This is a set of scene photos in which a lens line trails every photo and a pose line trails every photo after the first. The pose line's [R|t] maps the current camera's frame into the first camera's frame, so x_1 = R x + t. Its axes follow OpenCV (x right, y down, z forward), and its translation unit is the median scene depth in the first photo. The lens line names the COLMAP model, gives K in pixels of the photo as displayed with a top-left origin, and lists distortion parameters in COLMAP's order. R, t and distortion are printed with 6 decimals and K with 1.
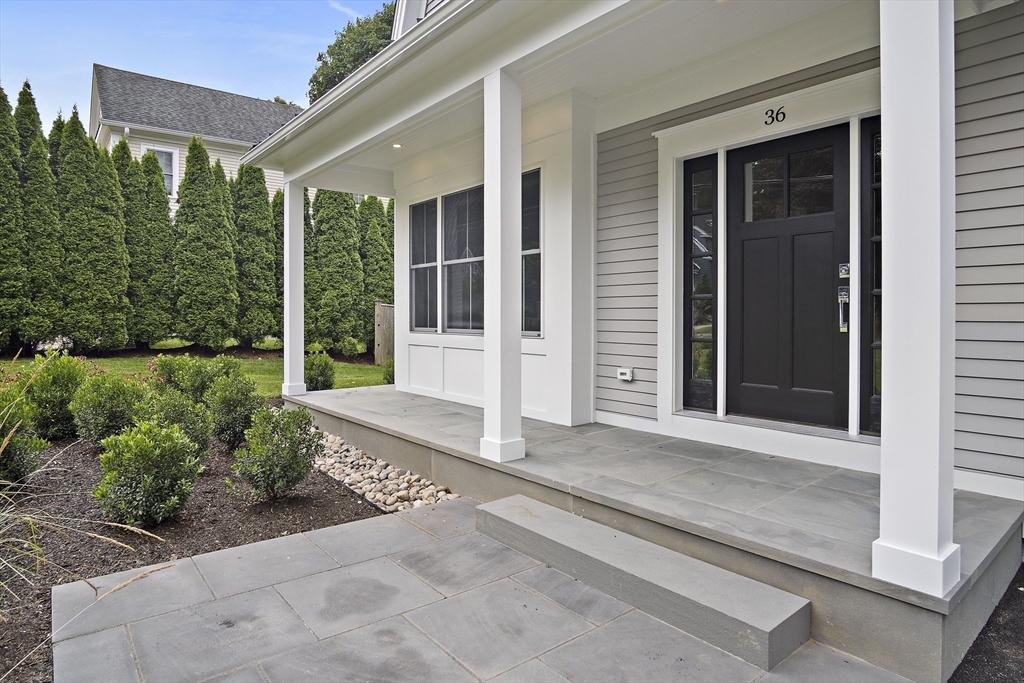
lens RADIAL K [[577.6, 0, 510.8], [0, 577.6, 318.9], [0, 0, 1]] dist [-0.026974, 0.000276]
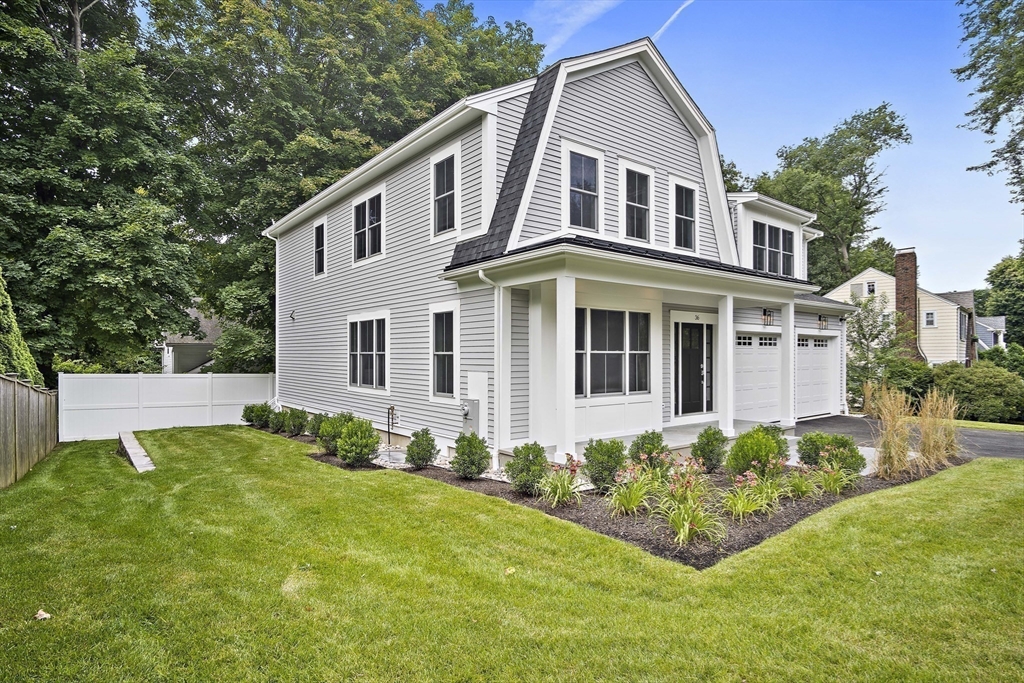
lens RADIAL K [[561.2, 0, 518.5], [0, 561.2, 358.4], [0, 0, 1]] dist [-0.025073, 0.002464]
pose [[0.018105, -0.000394, 0.999836, -1.578345], [0.008818, 0.999961, 0.000234, -0.077880], [-0.999797, 0.008813, 0.018108, 1.134397]]
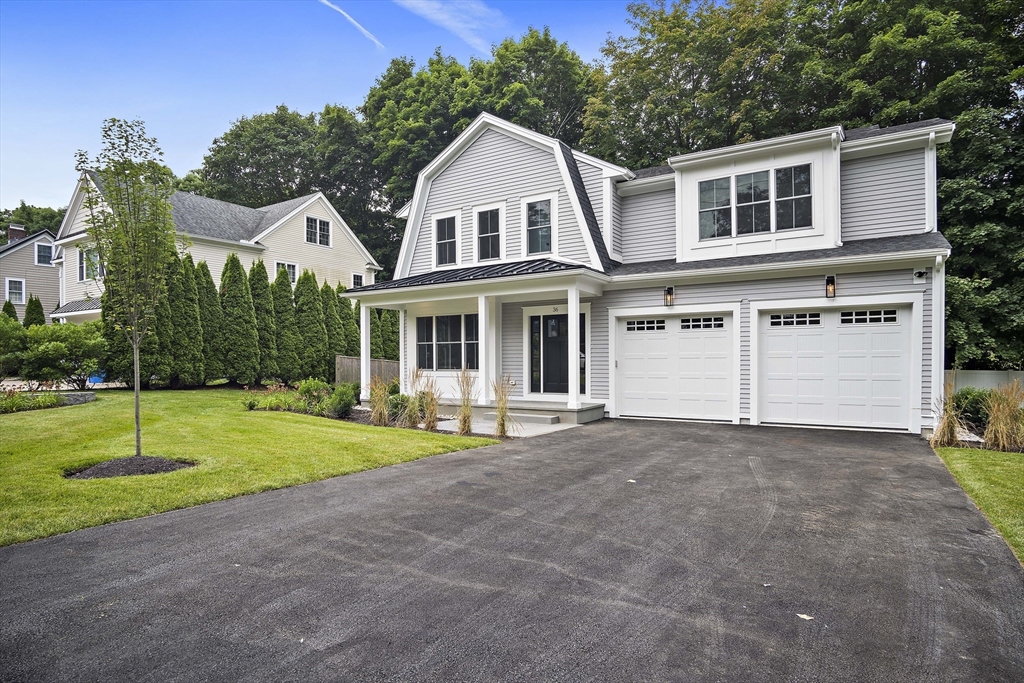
lens RADIAL K [[561.2, 0, 518.5], [0, 561.2, 358.4], [0, 0, 1]] dist [-0.025073, 0.002464]
pose [[0.950040, -0.003671, 0.312107, -0.520399], [0.006487, 0.999947, -0.007986, -0.007598], [-0.312061, 0.009611, 0.950013, -1.371022]]
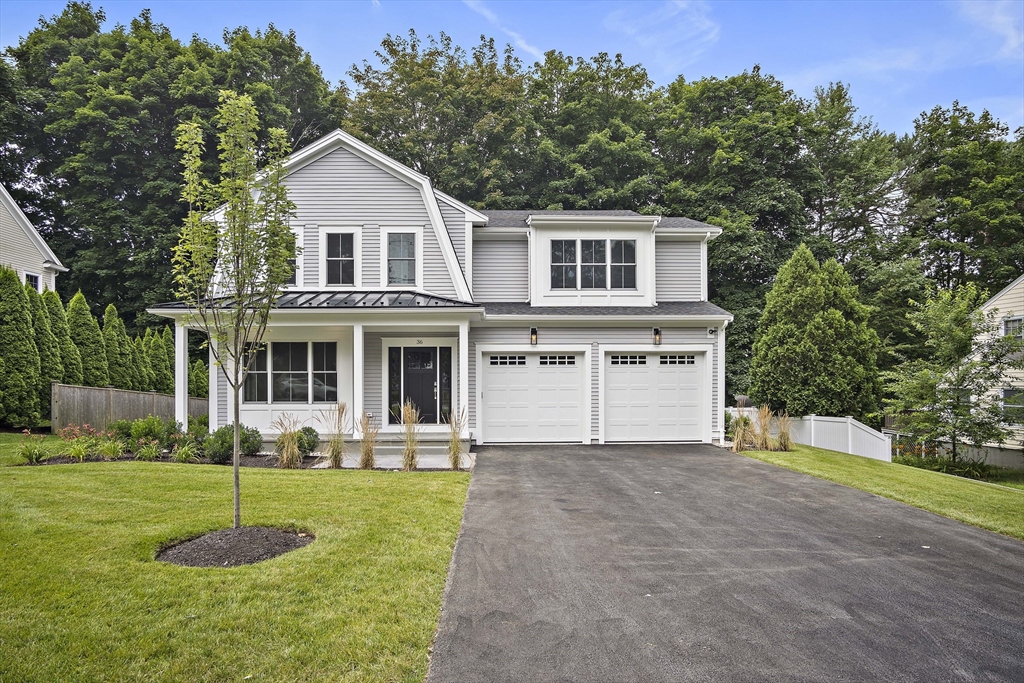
lens RADIAL K [[562.0, 0, 510.9], [0, 562.0, 377.2], [0, 0, 1]] dist [-0.031022, 0.007975]
pose [[0.618535, 0.007358, 0.785723, -1.198245], [0.006764, 0.999869, -0.014688, -0.037582], [-0.785728, 0.014400, 0.618404, -1.015450]]
